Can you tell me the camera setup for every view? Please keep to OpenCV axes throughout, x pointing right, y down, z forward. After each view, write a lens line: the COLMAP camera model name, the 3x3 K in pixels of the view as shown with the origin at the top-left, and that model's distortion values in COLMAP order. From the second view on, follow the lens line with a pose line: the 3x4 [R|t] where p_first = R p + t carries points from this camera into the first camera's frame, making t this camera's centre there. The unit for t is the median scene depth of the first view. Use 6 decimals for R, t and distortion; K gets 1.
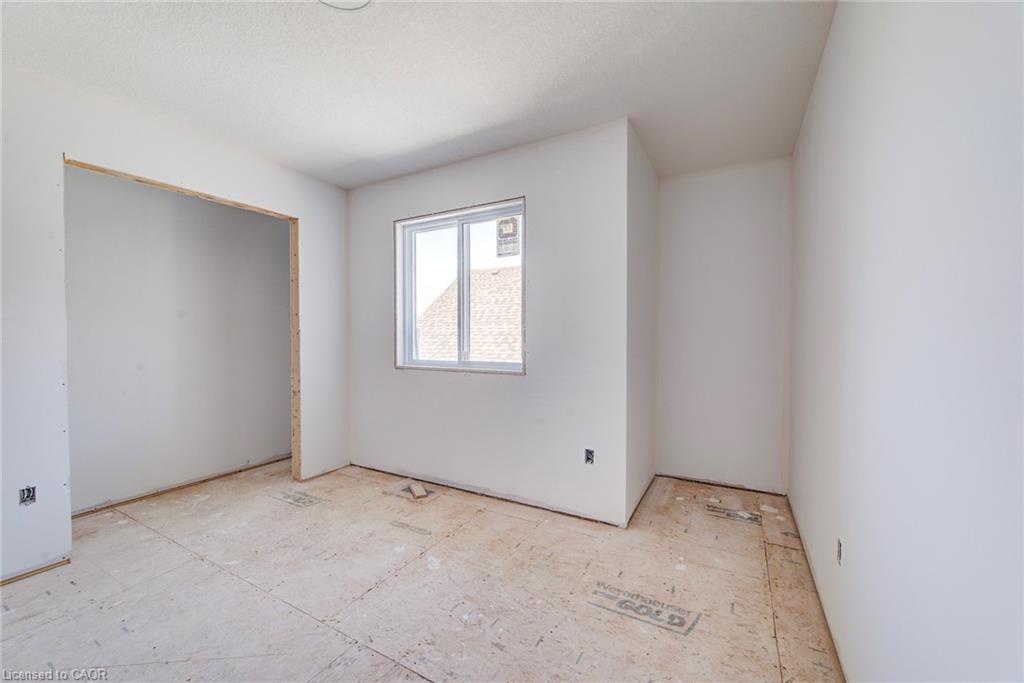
lens RADIAL K [[400.3, 0, 511.5], [0, 400.3, 343.2], [0, 0, 1]] dist [-0.002546, 0.000118]
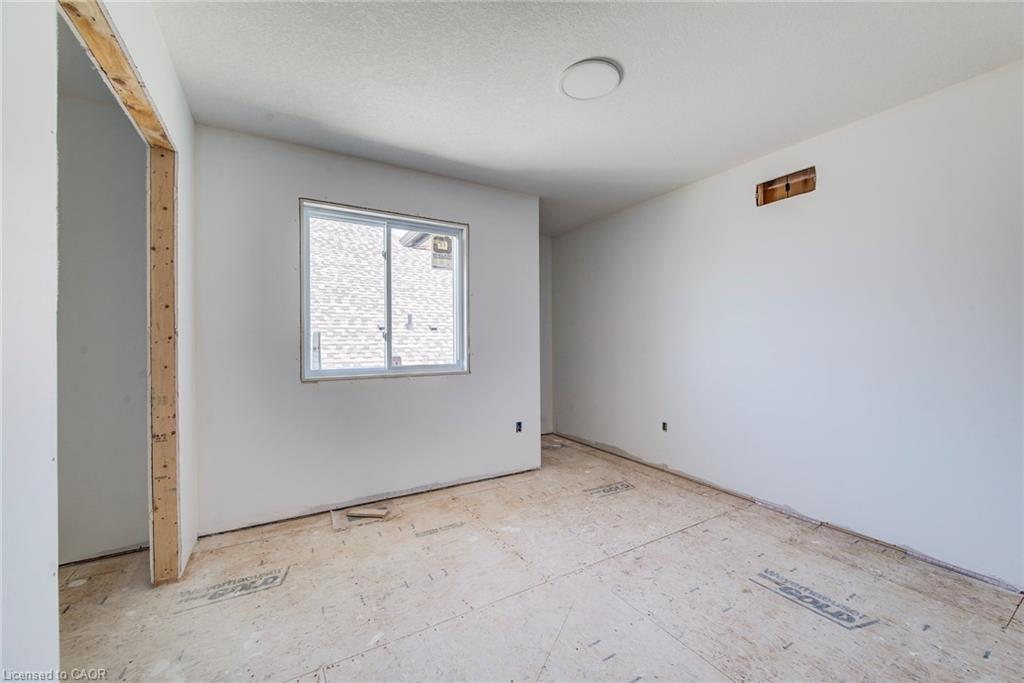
lens RADIAL K [[400.3, 0, 511.1], [0, 400.3, 340.0], [0, 0, 1]] dist [-0.002546, 0.000118]
pose [[0.504308, -0.000009, 0.863524, -0.889290], [0.021291, 0.999696, -0.012424, -0.001923], [-0.863262, 0.024651, 0.504154, 0.275619]]
